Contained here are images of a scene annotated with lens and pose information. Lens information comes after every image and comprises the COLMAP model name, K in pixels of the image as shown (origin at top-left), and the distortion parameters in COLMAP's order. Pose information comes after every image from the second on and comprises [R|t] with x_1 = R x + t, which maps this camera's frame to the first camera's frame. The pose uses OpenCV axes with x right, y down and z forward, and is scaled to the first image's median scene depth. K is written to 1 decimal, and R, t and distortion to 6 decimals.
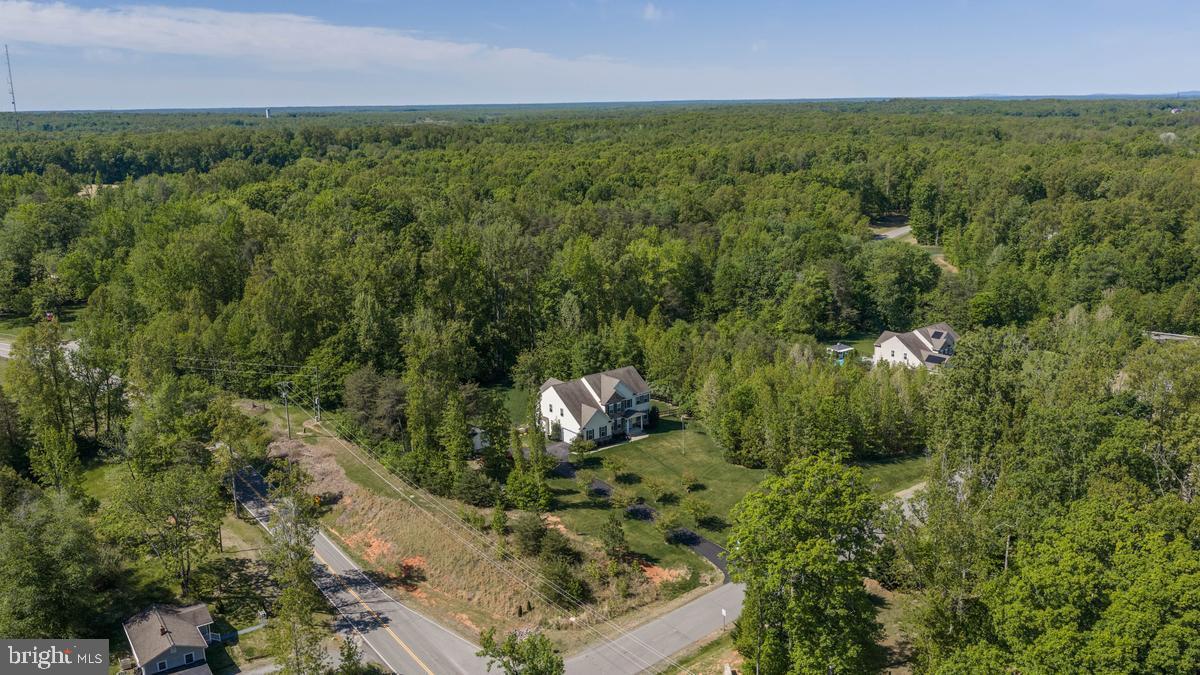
lens RADIAL K [[991.2, 0, 601.4], [0, 991.2, 341.5], [0, 0, 1]] dist [0.034102, -0.071587]
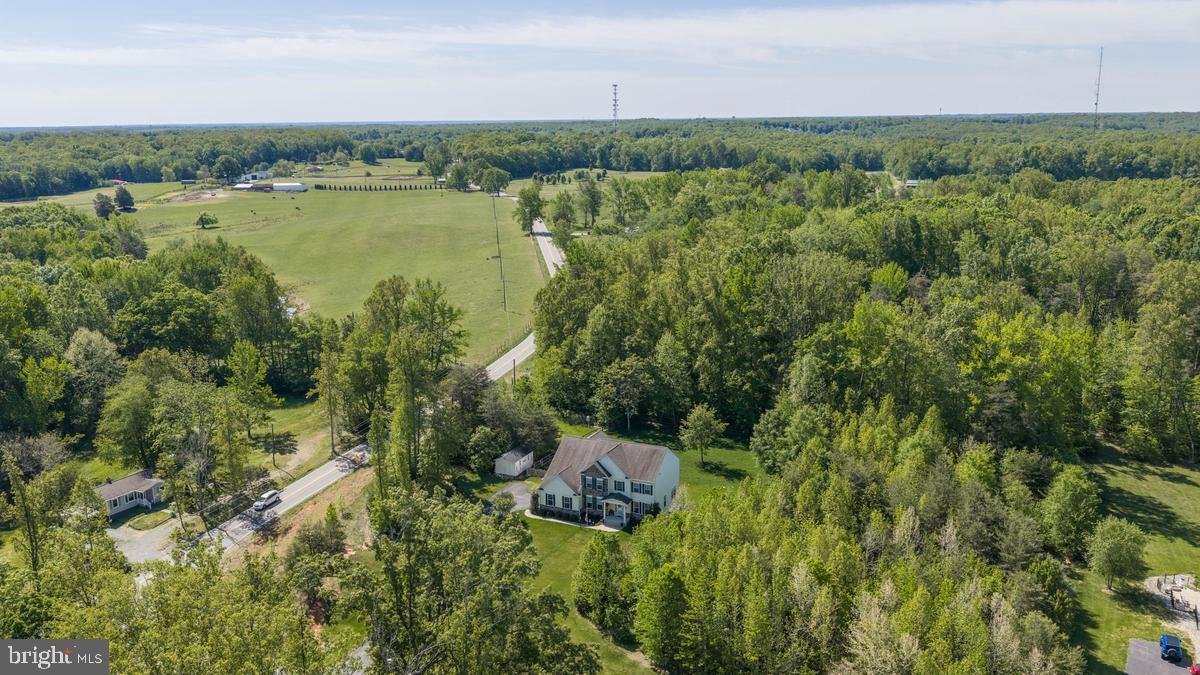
lens RADIAL K [[991.2, 0, 601.4], [0, 991.2, 341.5], [0, 0, 1]] dist [0.034102, -0.071587]
pose [[0.444502, 0.207232, -0.871477, 0.735470], [-0.206537, 0.970369, 0.125402, -0.158028], [0.871642, 0.124251, 0.474132, 0.608373]]
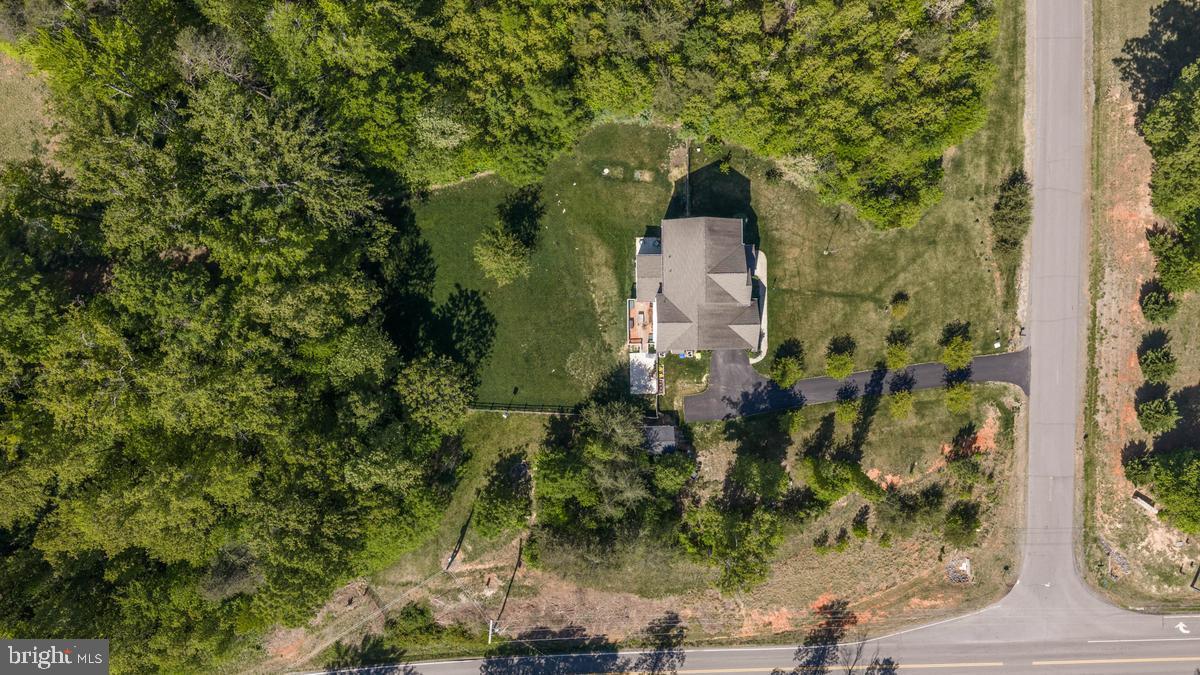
lens RADIAL K [[991.2, 0, 601.4], [0, 991.2, 341.5], [0, 0, 1]] dist [0.034102, -0.071587]
pose [[0.610833, -0.791759, -0.000877, -0.091514], [0.182218, 0.139501, 0.973312, -0.726036], [-0.770507, -0.594690, 0.229484, 0.903217]]
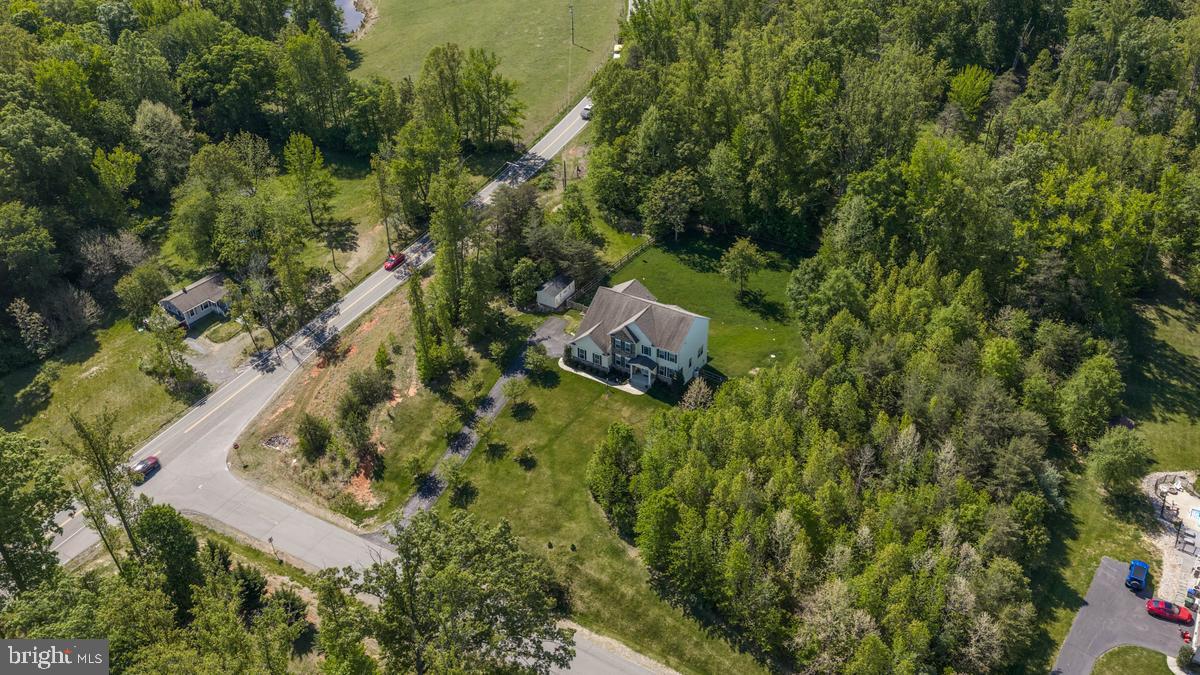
lens RADIAL K [[991.2, 0, 601.4], [0, 991.2, 341.5], [0, 0, 1]] dist [0.034102, -0.071587]
pose [[0.345248, 0.544863, -0.764152, 0.687947], [-0.208904, 0.838406, 0.503424, -0.379683], [0.914966, -0.014172, 0.403282, 0.645209]]
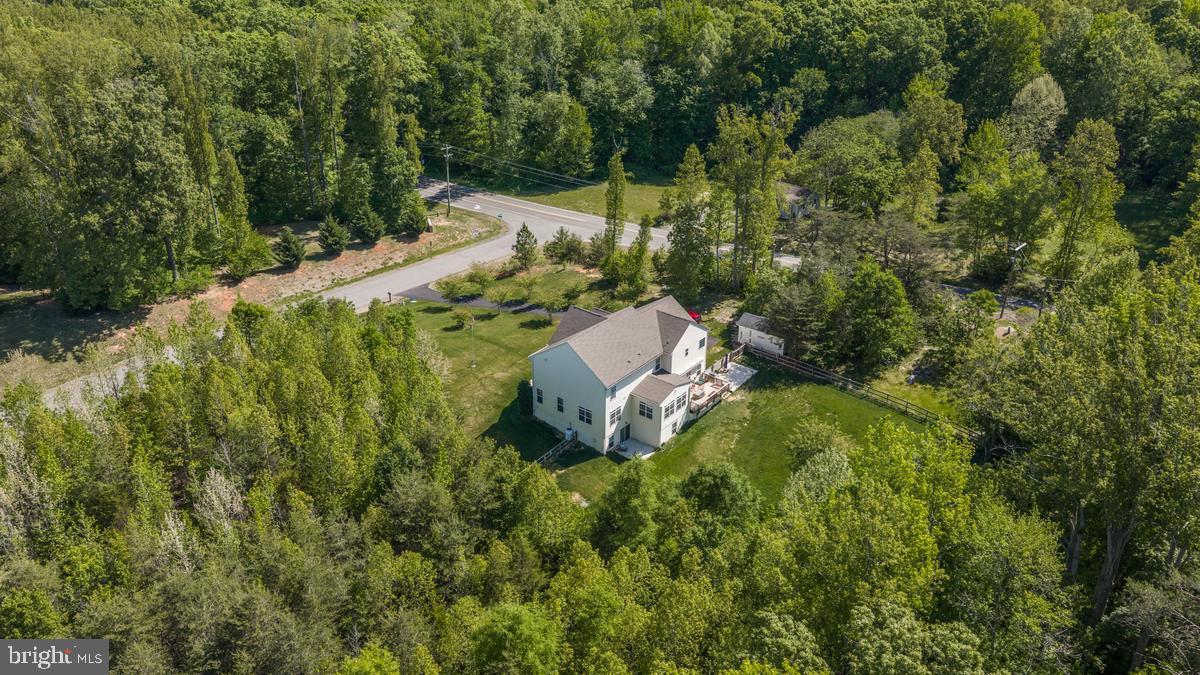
lens RADIAL K [[991.2, 0, 601.4], [0, 991.2, 341.5], [0, 0, 1]] dist [0.034102, -0.071587]
pose [[-0.971440, 0.115827, -0.207096, 0.138382], [-0.049648, 0.754236, 0.654724, -0.371351], [0.232034, 0.646307, -0.726944, 1.520712]]
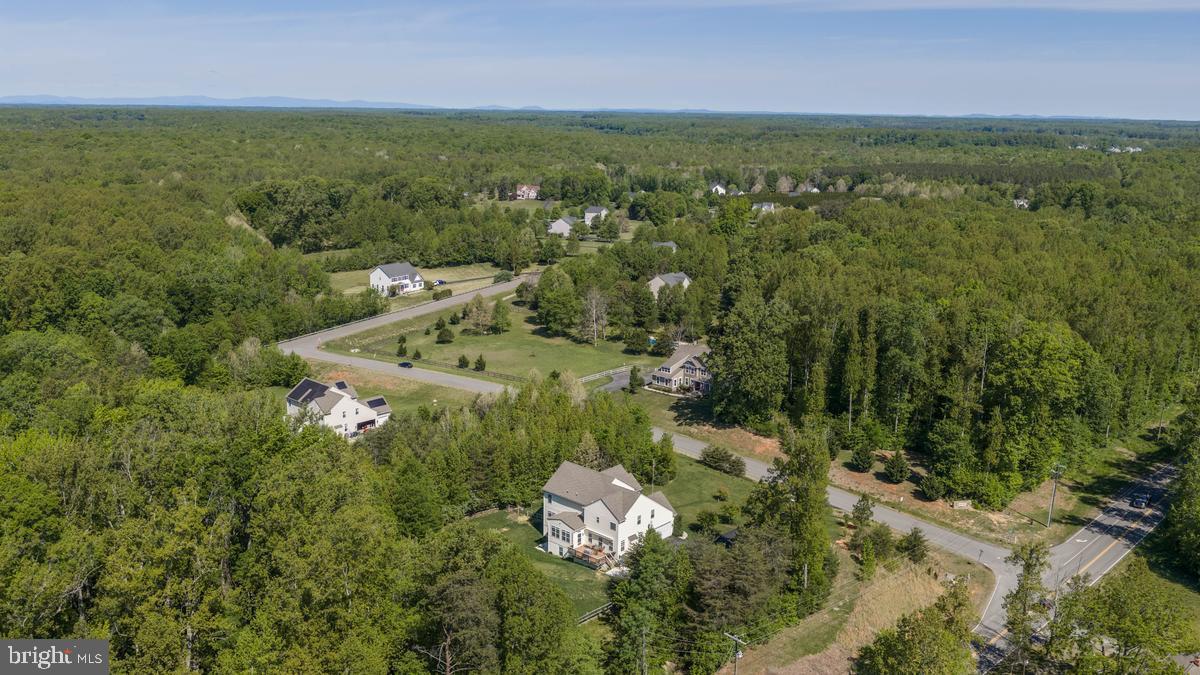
lens RADIAL K [[991.2, 0, 601.4], [0, 991.2, 341.5], [0, 0, 1]] dist [0.034102, -0.071587]
pose [[-0.162853, -0.213519, 0.963270, -0.888226], [0.221031, 0.943594, 0.246526, -0.317314], [-0.961574, 0.253060, -0.106473, 1.115984]]
